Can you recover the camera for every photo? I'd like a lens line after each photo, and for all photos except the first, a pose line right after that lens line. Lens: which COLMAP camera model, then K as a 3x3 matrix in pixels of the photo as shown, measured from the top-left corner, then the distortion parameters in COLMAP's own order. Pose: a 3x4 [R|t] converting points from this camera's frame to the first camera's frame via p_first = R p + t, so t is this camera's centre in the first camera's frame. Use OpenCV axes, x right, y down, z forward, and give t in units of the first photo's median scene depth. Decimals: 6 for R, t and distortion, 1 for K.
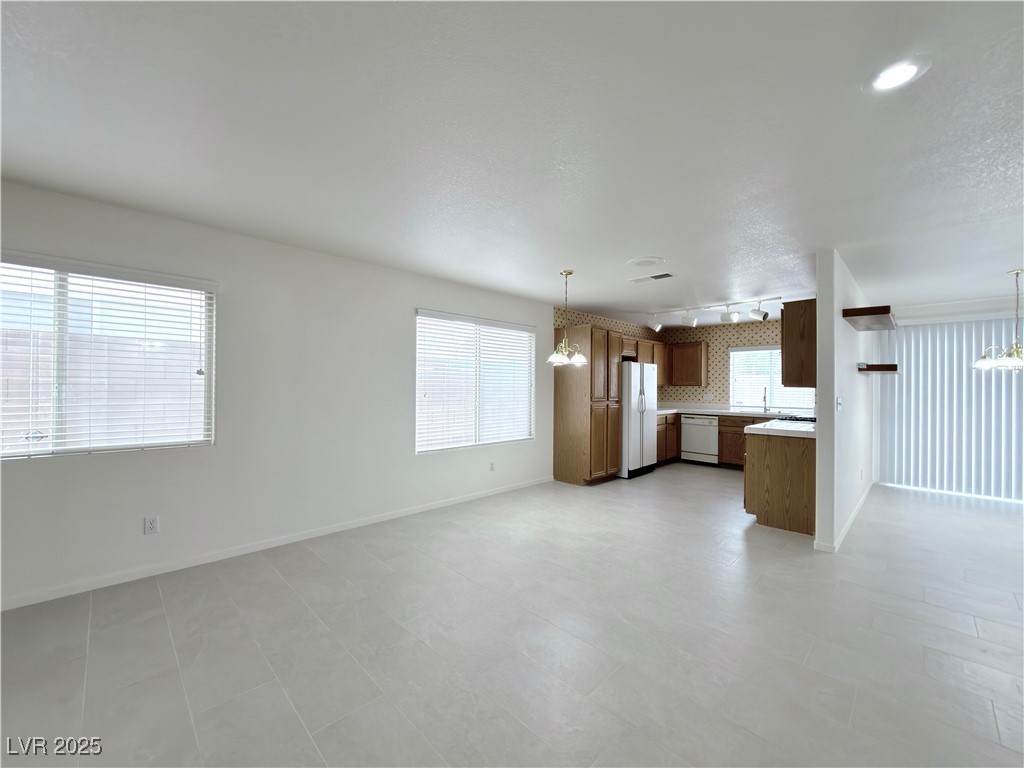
lens RADIAL K [[409.1, 0, 512.6], [0, 409.1, 385.0], [0, 0, 1]] dist [0.002316, -0.000181]
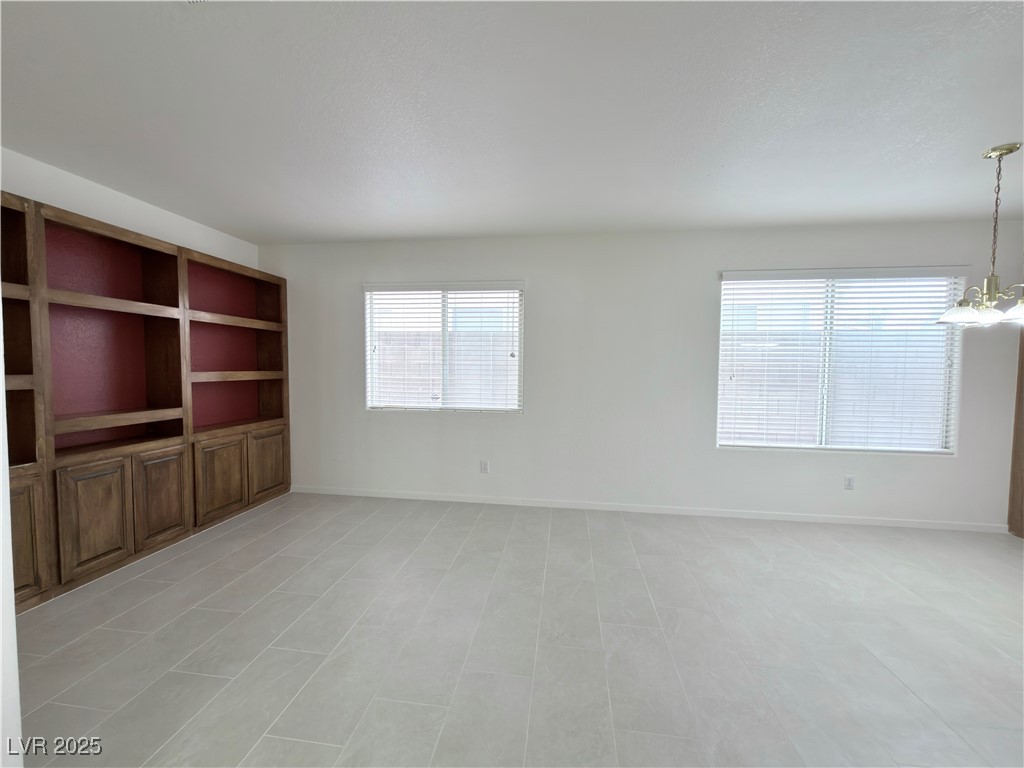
lens RADIAL K [[409.1, 0, 516.5], [0, 409.1, 384.8], [0, 0, 1]] dist [0.002316, -0.000181]
pose [[0.611384, 0.034553, -0.790579, 0.128487], [0.000669, 0.999023, 0.044181, 0.002373], [0.791334, -0.027540, 0.610764, 0.122419]]
